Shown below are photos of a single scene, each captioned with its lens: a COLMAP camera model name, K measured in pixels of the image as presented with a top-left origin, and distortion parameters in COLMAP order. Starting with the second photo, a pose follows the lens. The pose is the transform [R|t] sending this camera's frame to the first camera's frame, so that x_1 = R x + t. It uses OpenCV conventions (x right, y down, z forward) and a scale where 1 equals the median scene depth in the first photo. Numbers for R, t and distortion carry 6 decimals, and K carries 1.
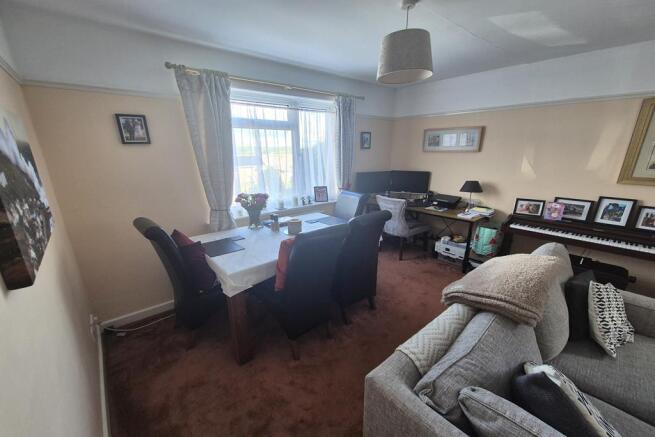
lens RADIAL K [[265.9, 0, 325.9], [0, 265.9, 232.9], [0, 0, 1]] dist [0.000665, 0.000112]
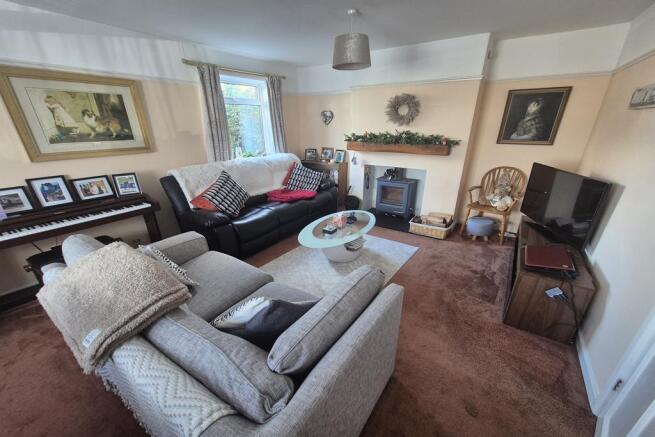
lens RADIAL K [[265.9, 0, 325.9], [0, 265.9, 232.9], [0, 0, 1]] dist [0.000665, 0.000112]
pose [[-0.256191, -0.368402, 0.893670, -0.090575], [0.302016, 0.847733, 0.436045, -0.076303], [-0.918233, 0.381614, -0.105919, 0.258834]]
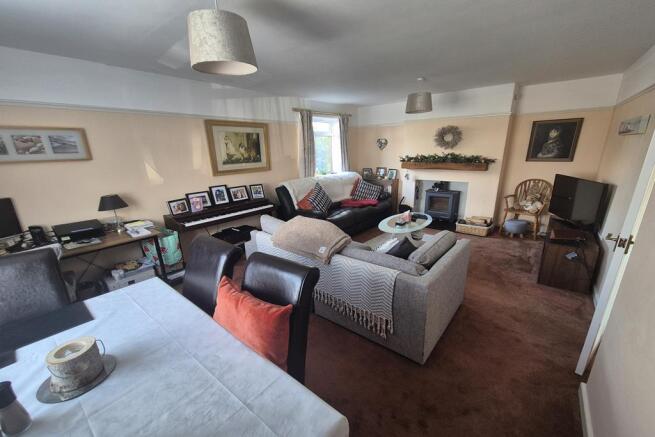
lens RADIAL K [[270.4, 0, 325.1], [0, 270.4, 227.6], [0, 0, 1]] dist [0.000288, 0.000124]
pose [[-0.172175, -0.272680, 0.946573, -0.509713], [0.326269, 0.890899, 0.315988, -0.210205], [-0.929465, 0.363243, -0.064424, 0.641592]]
